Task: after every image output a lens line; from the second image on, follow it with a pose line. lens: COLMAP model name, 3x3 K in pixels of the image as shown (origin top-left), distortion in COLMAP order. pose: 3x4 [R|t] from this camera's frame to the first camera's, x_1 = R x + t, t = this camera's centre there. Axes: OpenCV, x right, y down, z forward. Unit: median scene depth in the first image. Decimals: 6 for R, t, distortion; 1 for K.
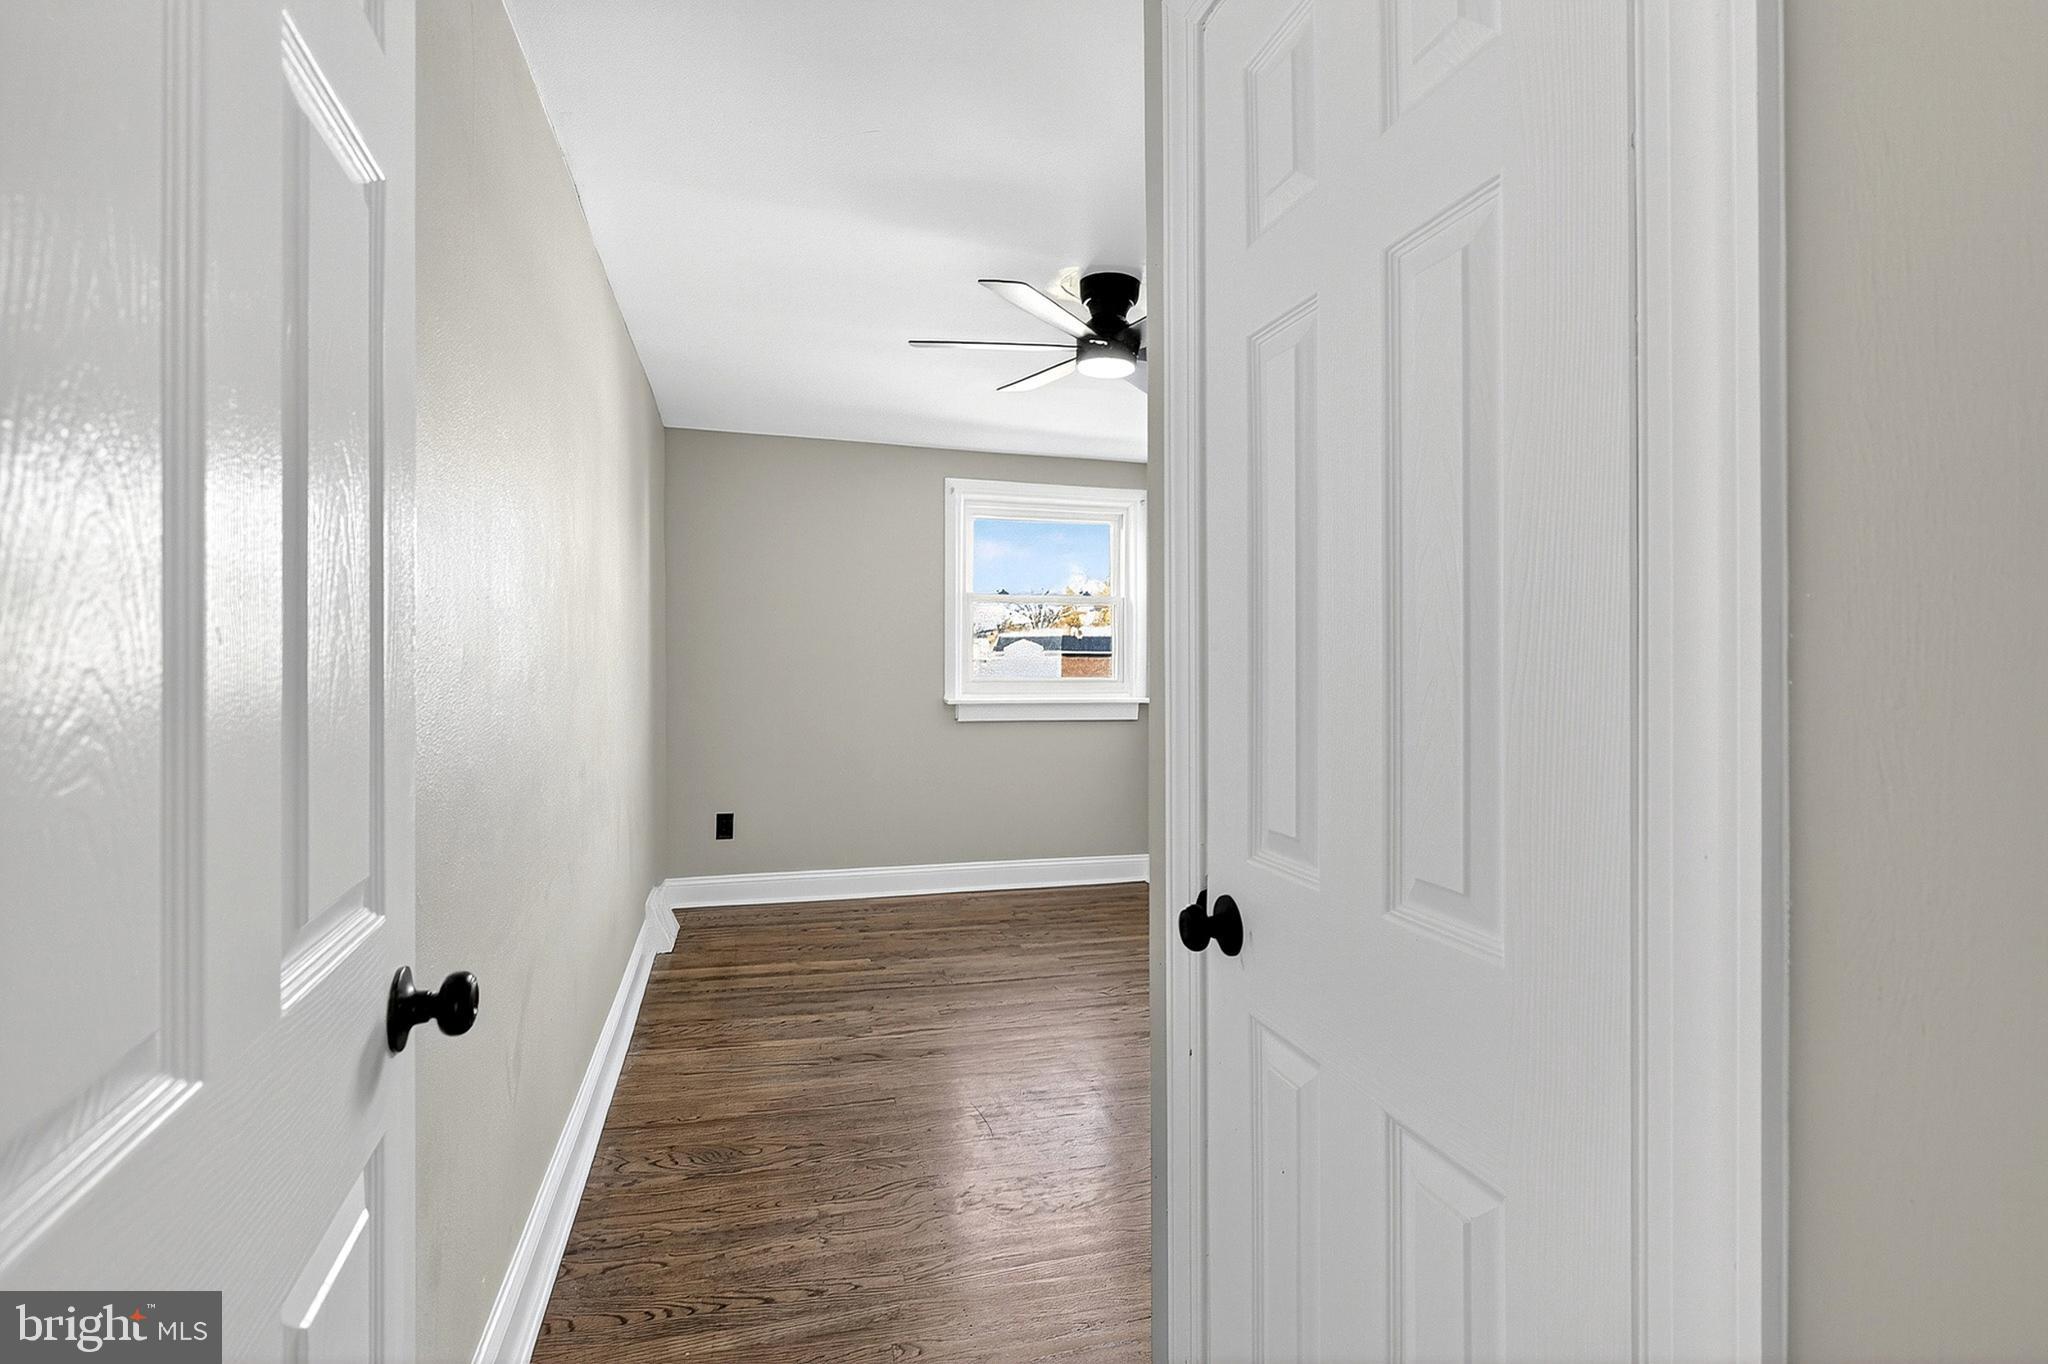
lens RADIAL K [[950.1, 0, 1020.2], [0, 950.1, 666.5], [0, 0, 1]] dist [-0.001703, -0.000900]
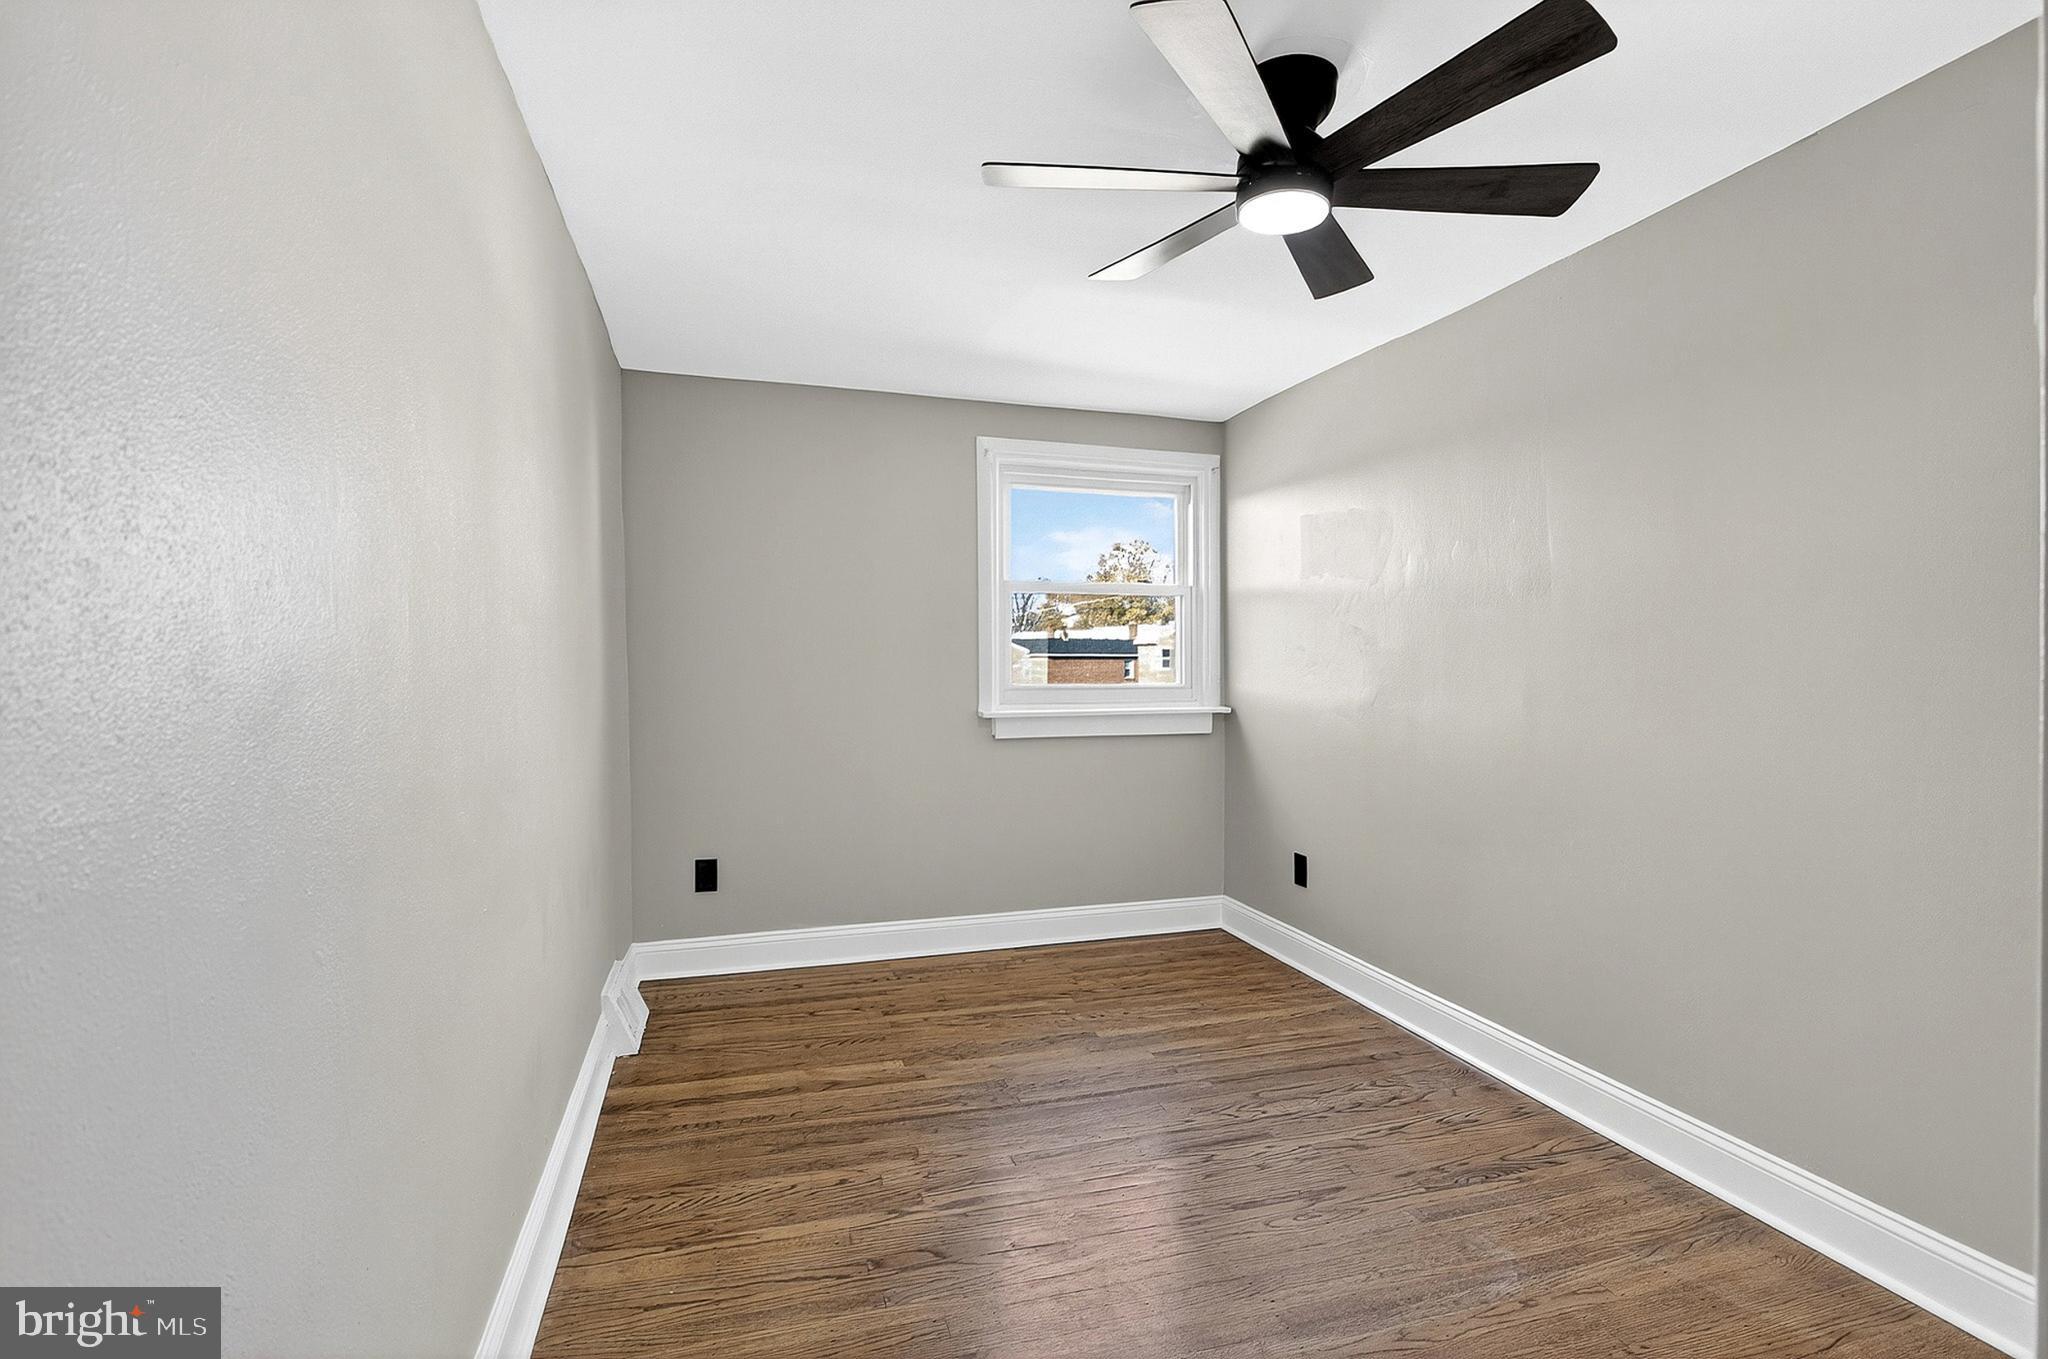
lens RADIAL K [[929.4, 0, 1024.0], [0, 929.4, 679.5], [0, 0, 1]] dist [-0.001780, -0.000362]
pose [[0.999609, -0.011023, 0.025679, -0.079501], [0.010744, 0.999882, 0.010946, -0.001551], [-0.025796, -0.010666, 0.999610, 0.271544]]
